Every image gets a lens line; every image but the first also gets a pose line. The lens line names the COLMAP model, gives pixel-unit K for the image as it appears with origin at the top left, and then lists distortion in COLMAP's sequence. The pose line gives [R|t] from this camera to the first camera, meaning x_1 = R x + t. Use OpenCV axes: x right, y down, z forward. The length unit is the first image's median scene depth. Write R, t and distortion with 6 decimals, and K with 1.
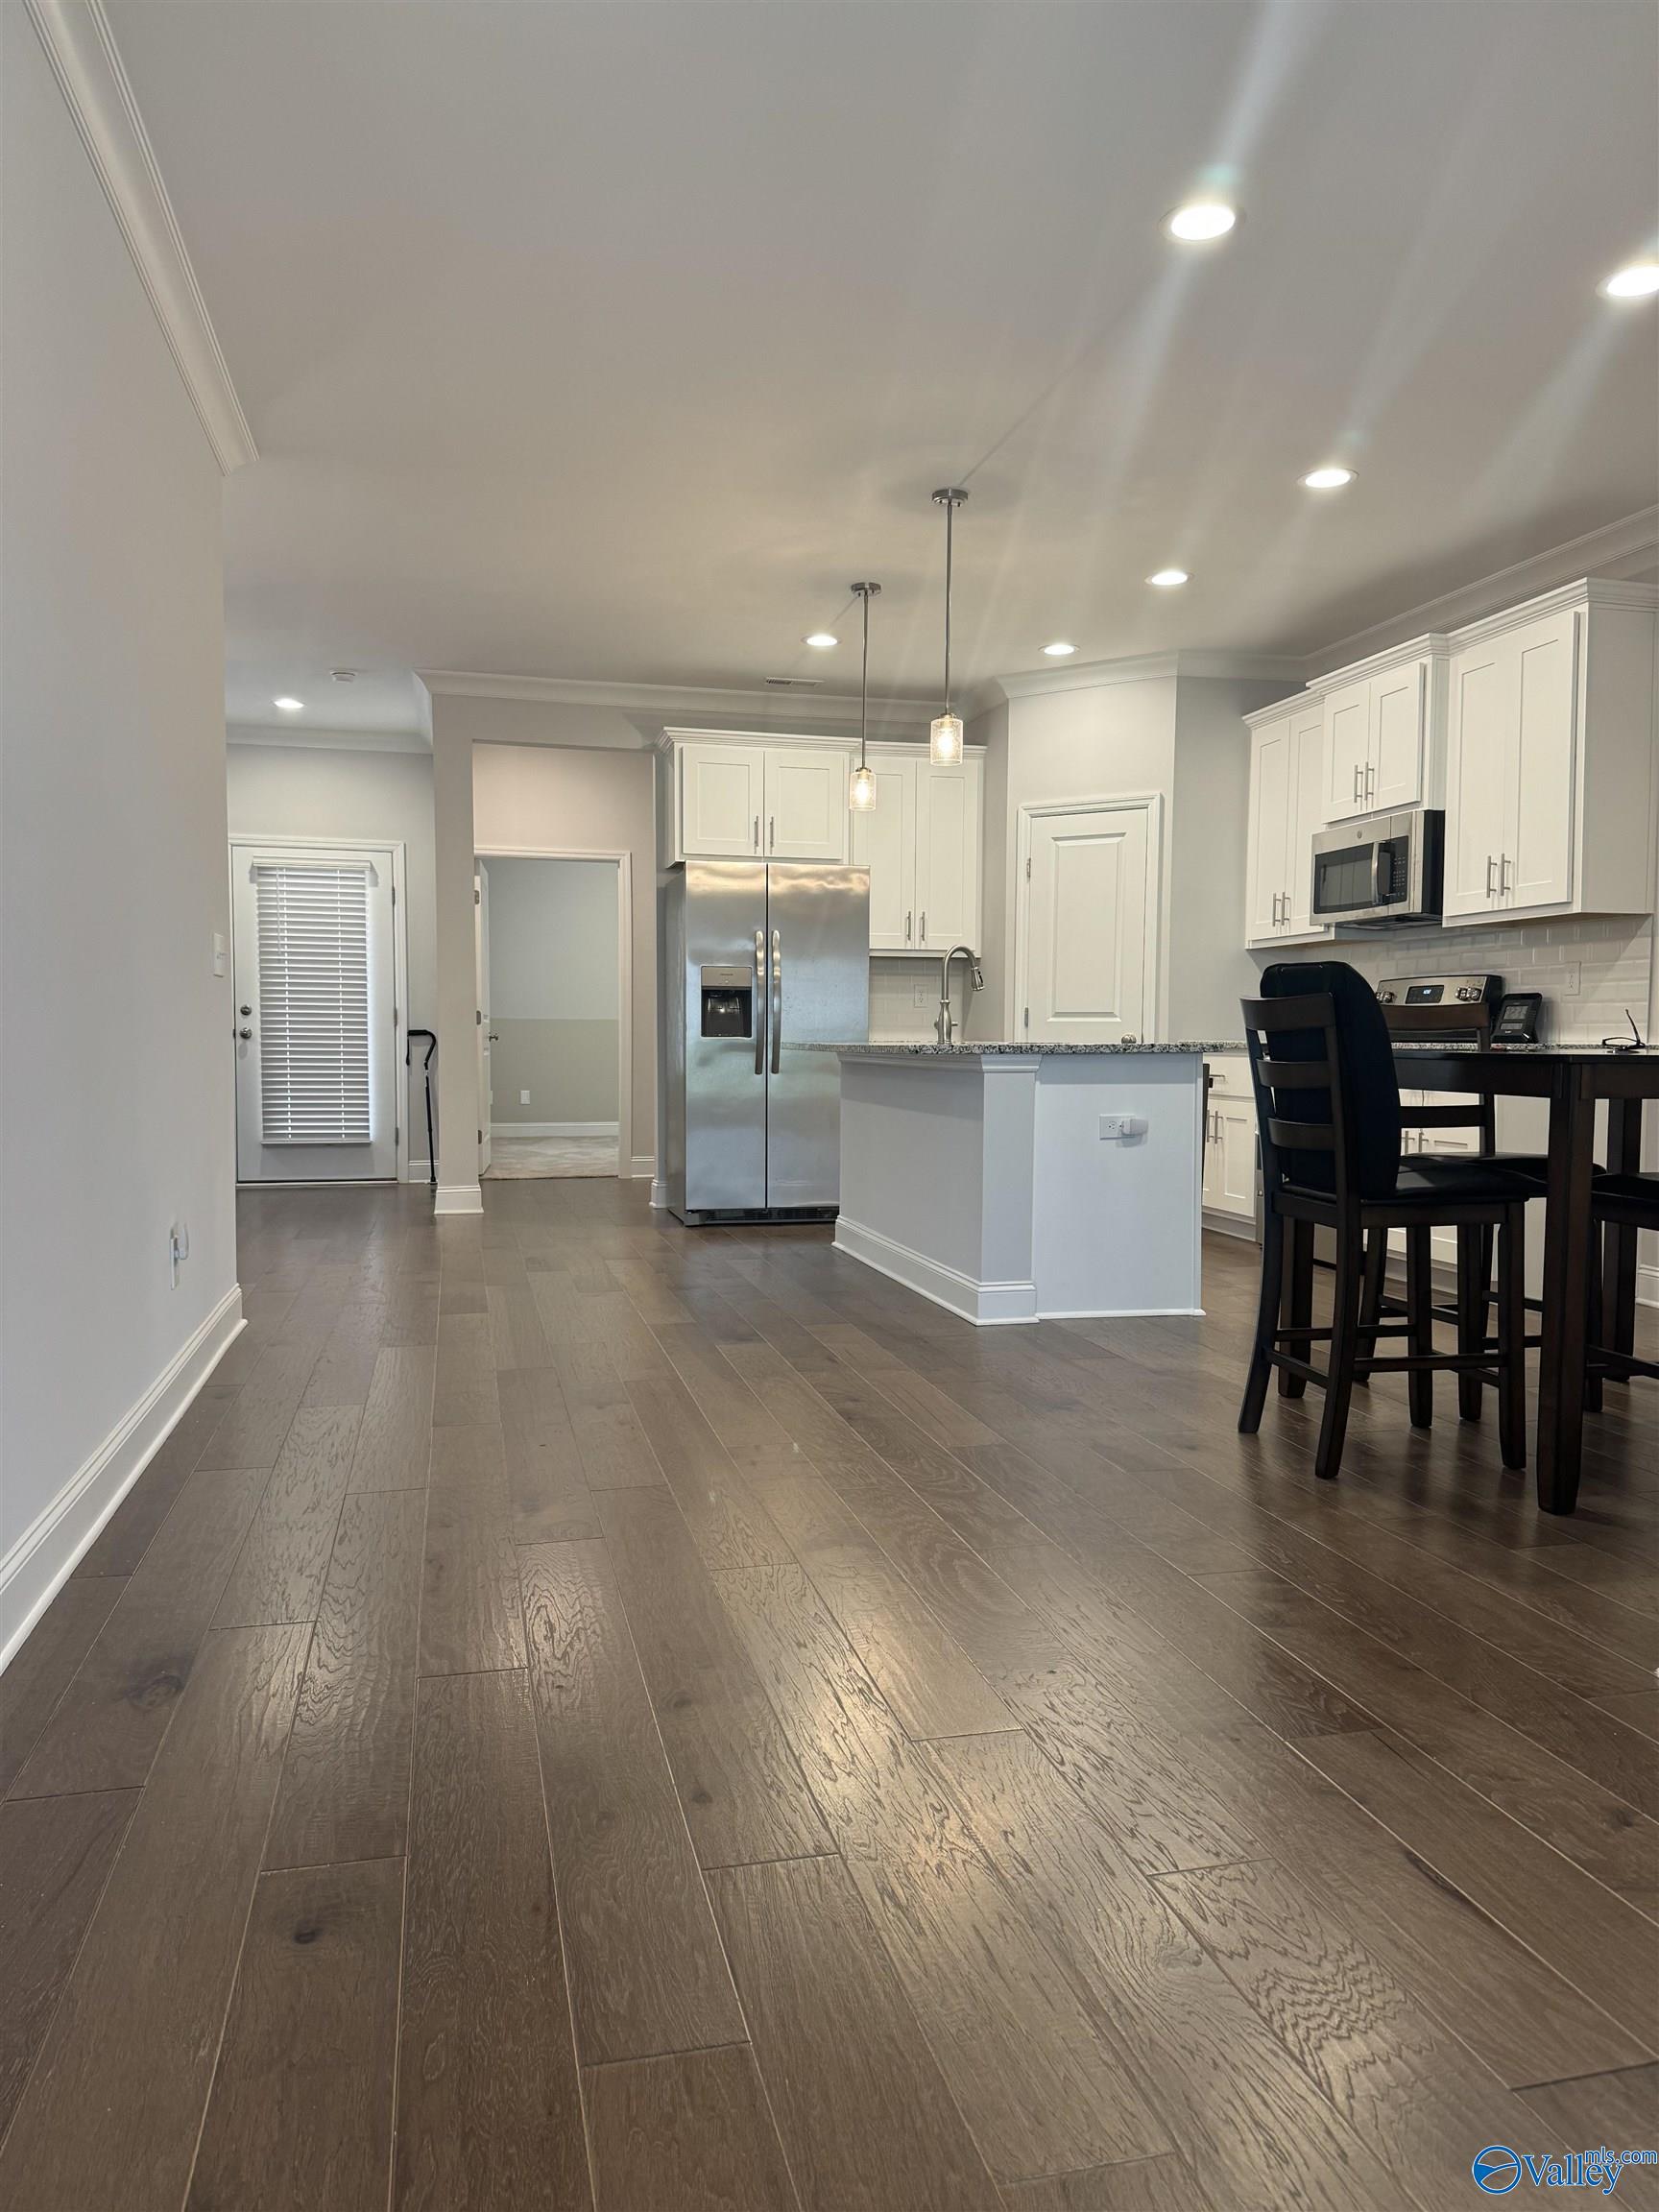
lens RADIAL K [[1558.1, 0, 832.1], [0, 1558.1, 1110.6], [0, 0, 1]] dist [0.042546, 0.000596]
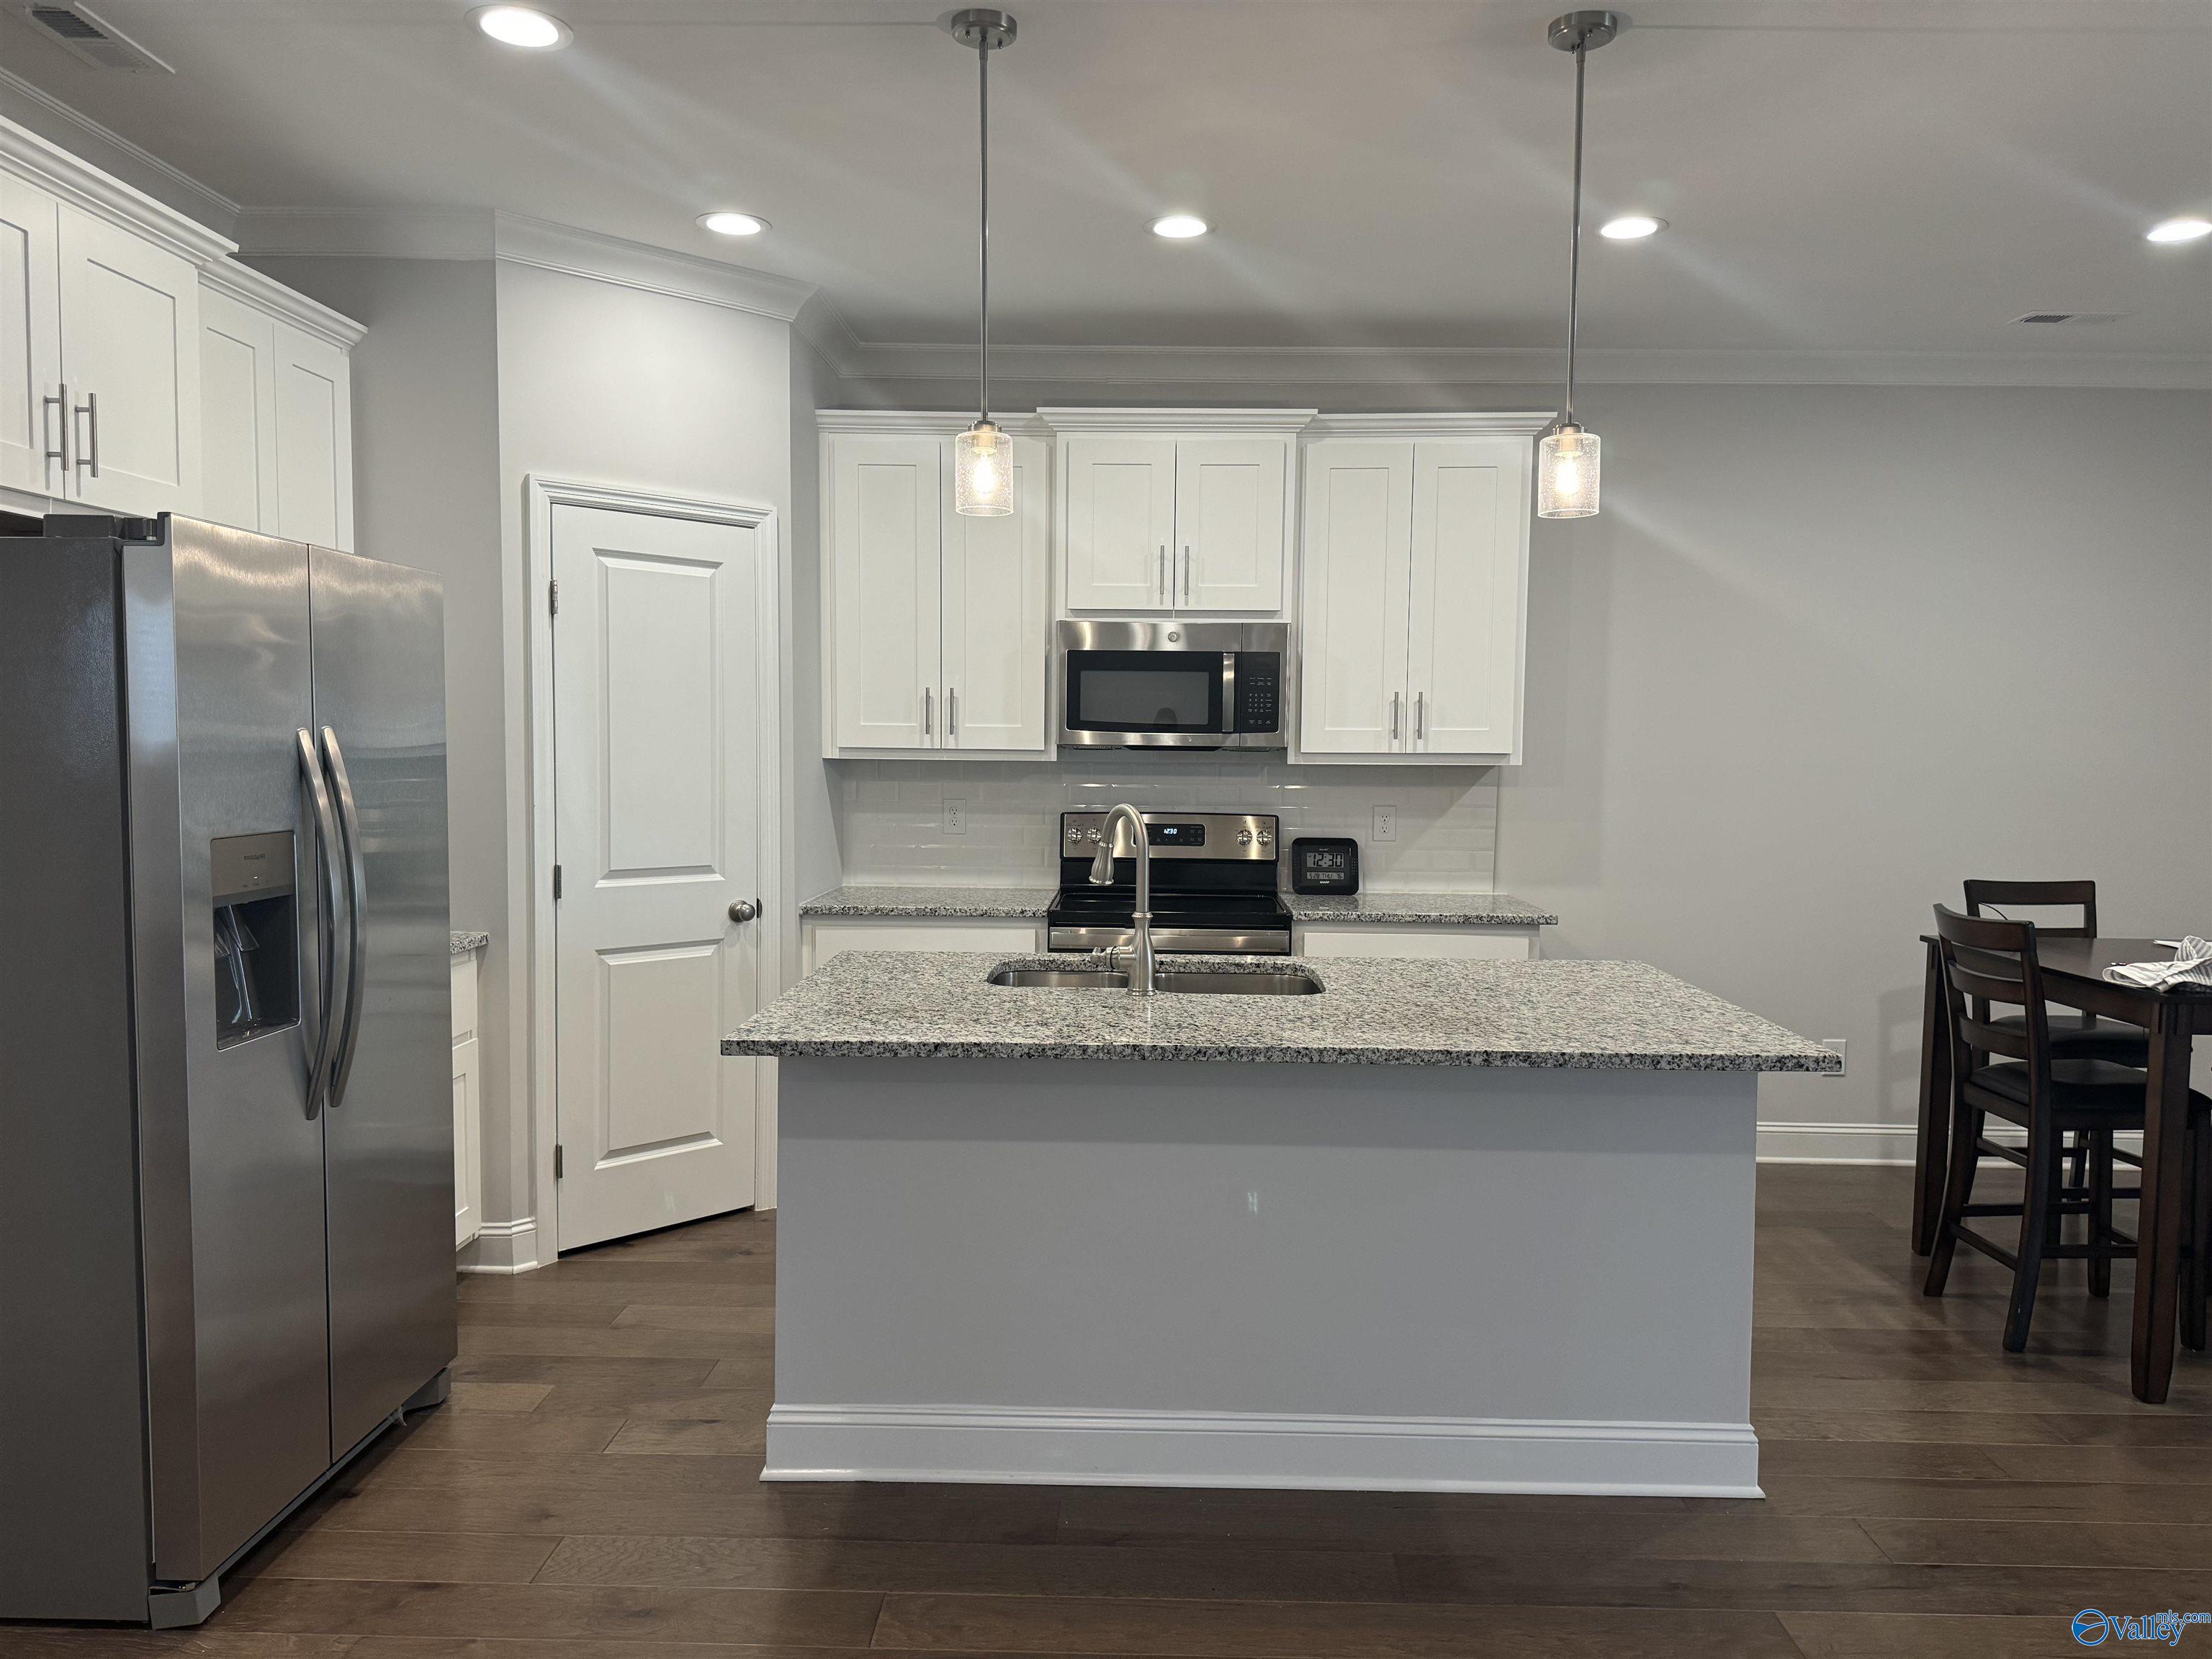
lens RADIAL K [[1558.1, 0, 1110.3], [0, 1558.1, 831.5], [0, 0, 1]] dist [0.042546, 0.000596]
pose [[0.250511, -0.057960, 0.966377, -0.401350], [0.034220, 0.998113, 0.050992, -0.114383], [-0.967509, 0.020295, 0.252022, 0.801046]]
